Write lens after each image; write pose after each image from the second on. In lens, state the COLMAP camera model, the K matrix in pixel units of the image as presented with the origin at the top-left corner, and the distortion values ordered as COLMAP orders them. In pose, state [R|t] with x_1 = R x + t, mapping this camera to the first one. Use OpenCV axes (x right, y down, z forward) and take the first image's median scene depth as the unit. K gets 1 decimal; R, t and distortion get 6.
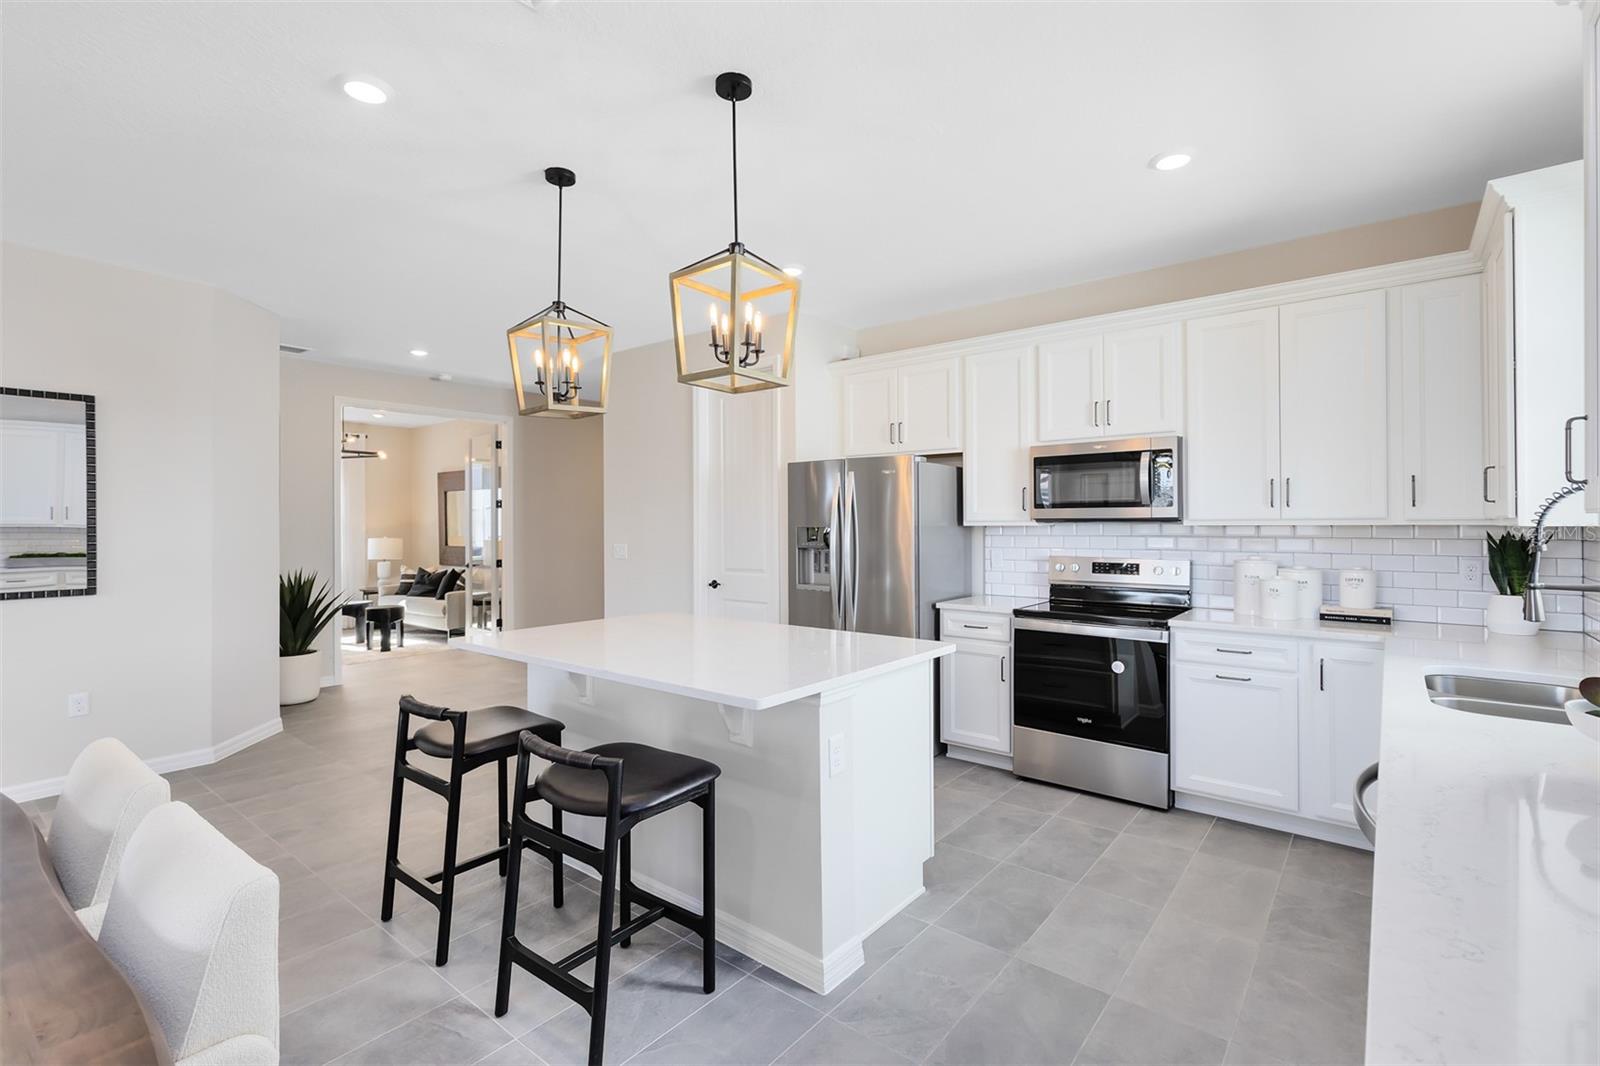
lens RADIAL K [[723.9, 0, 800.0], [0, 723.9, 532.3], [0, 0, 1]] dist [0.001288, -0.000649]
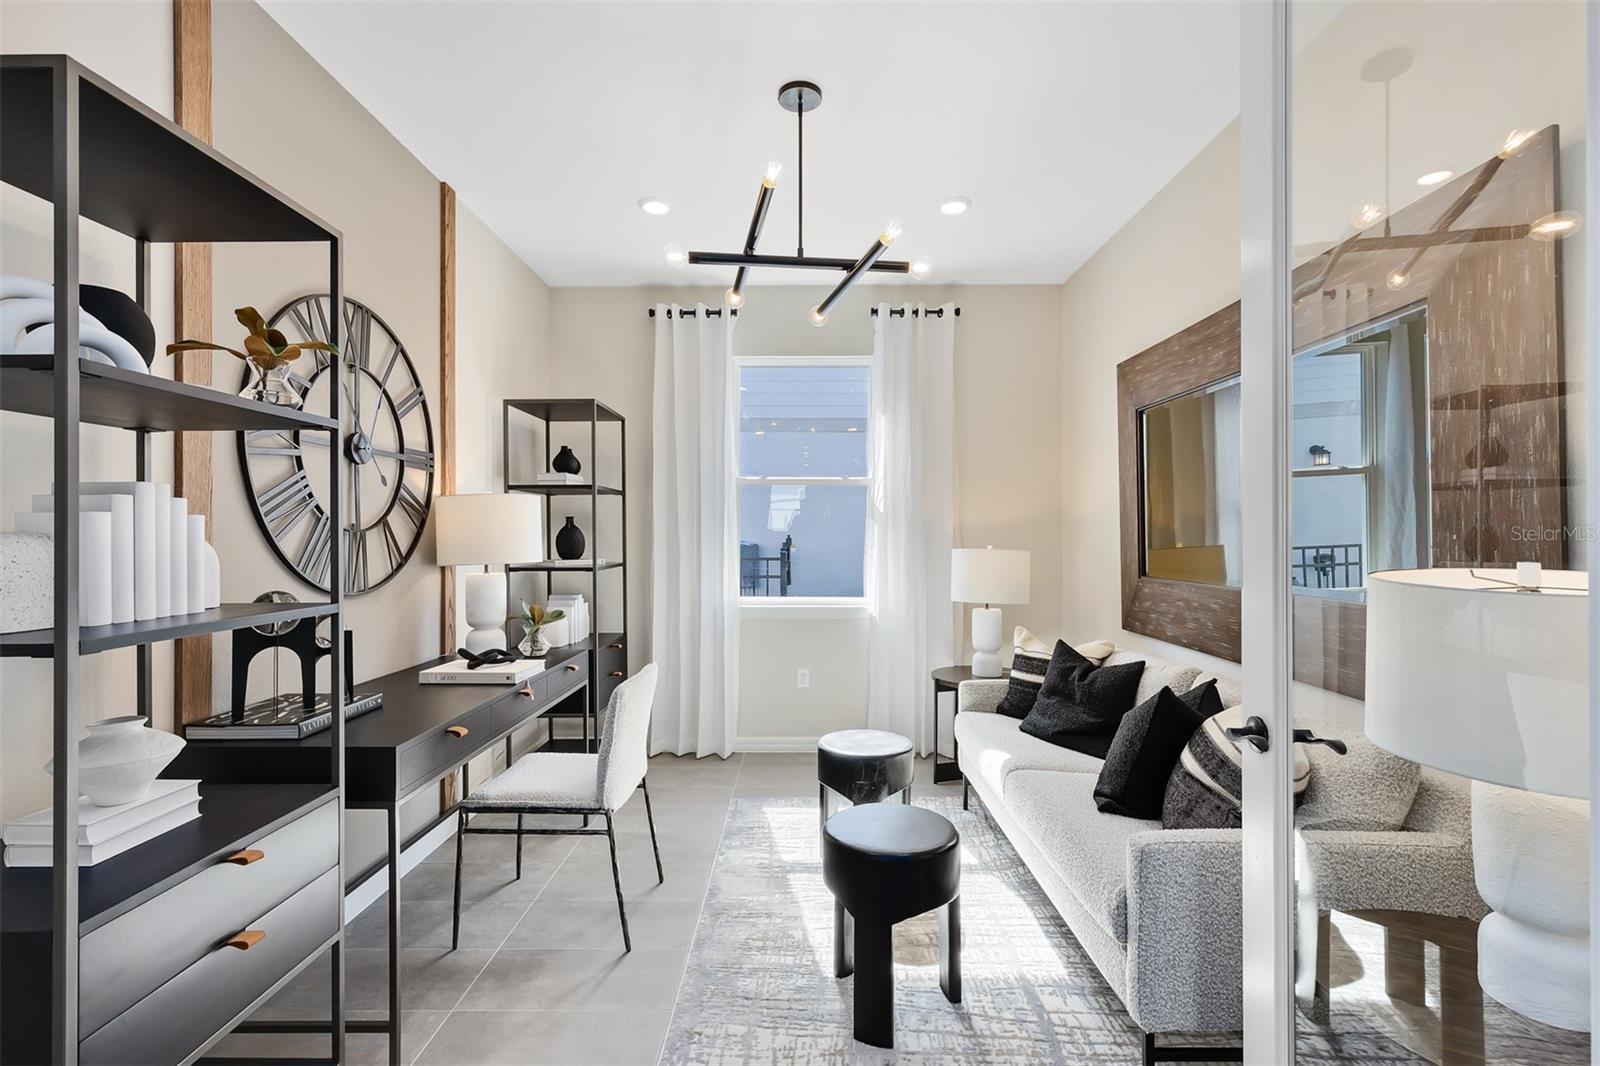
lens RADIAL K [[723.9, 0, 802.3], [0, 723.9, 534.5], [0, 0, 1]] dist [0.001288, -0.000649]
pose [[0.625441, 0.001746, -0.780270, -0.923122], [-0.011761, 0.999905, -0.007189, 0.009544], [0.780183, 0.013673, 0.625402, 1.897495]]
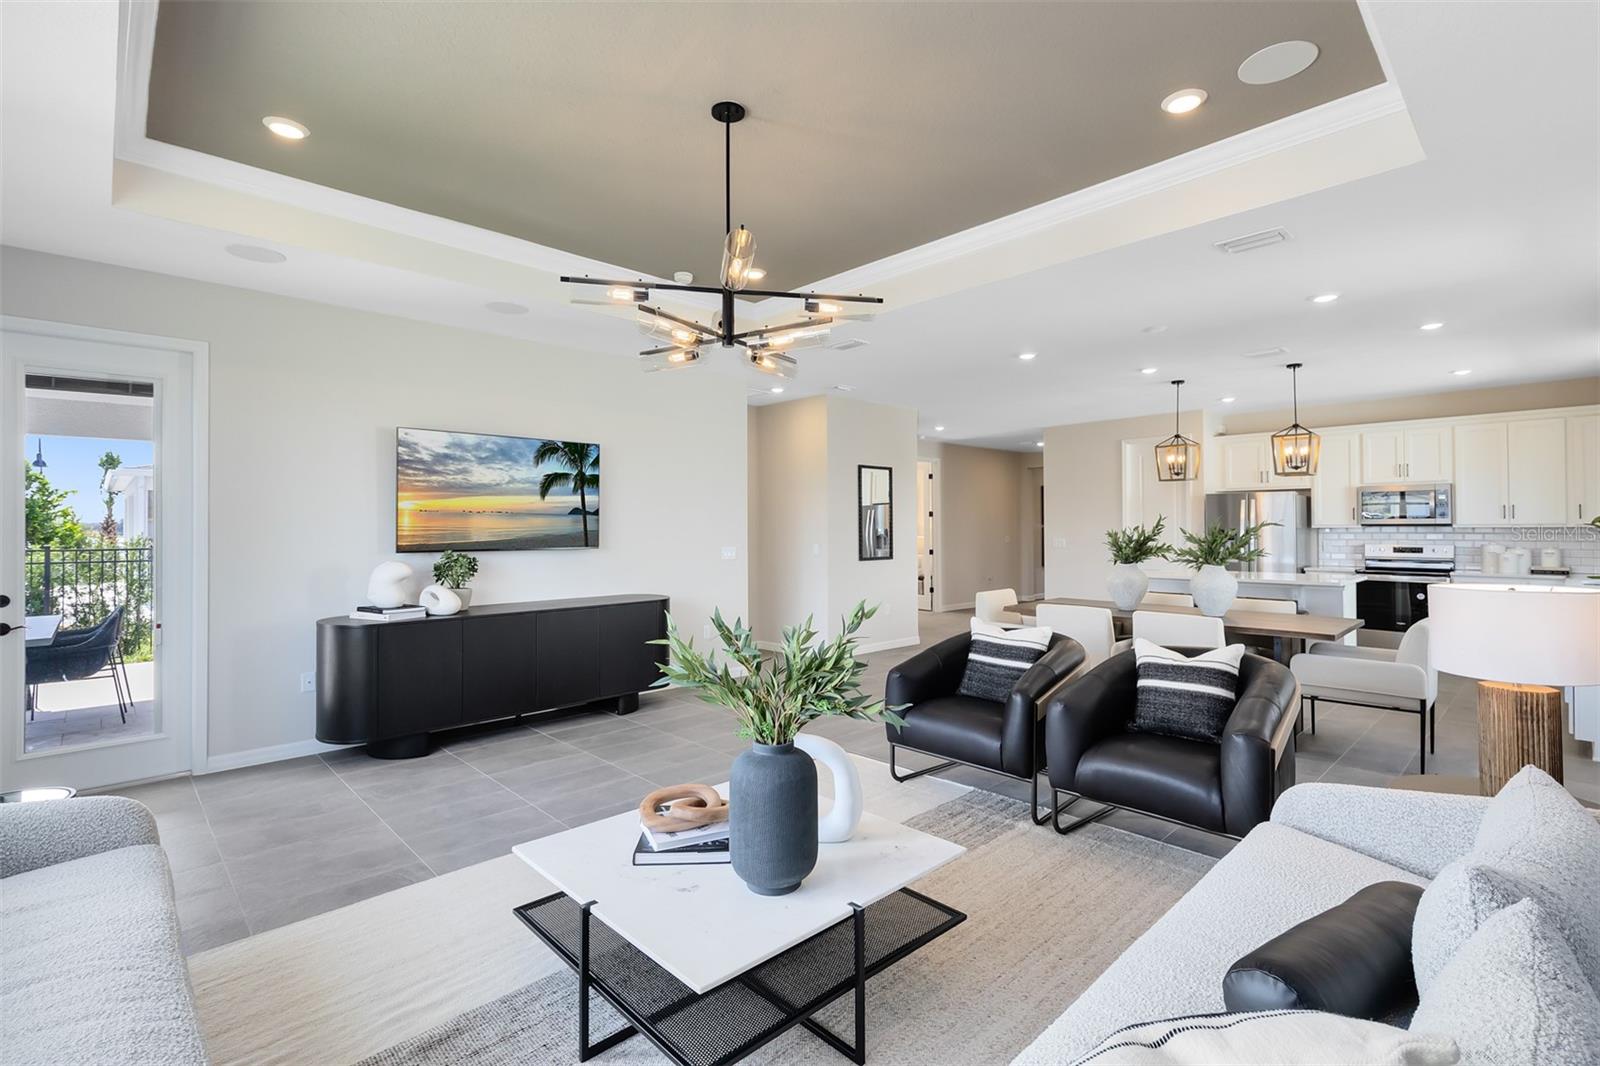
lens RADIAL K [[723.9, 0, 804.3], [0, 723.9, 528.9], [0, 0, 1]] dist [0.001288, -0.000649]
pose [[0.991760, 0.001140, -0.128108, -0.959021], [-0.002666, 0.999928, -0.011741, 0.021897], [0.128086, 0.011986, 0.991691, -1.177064]]
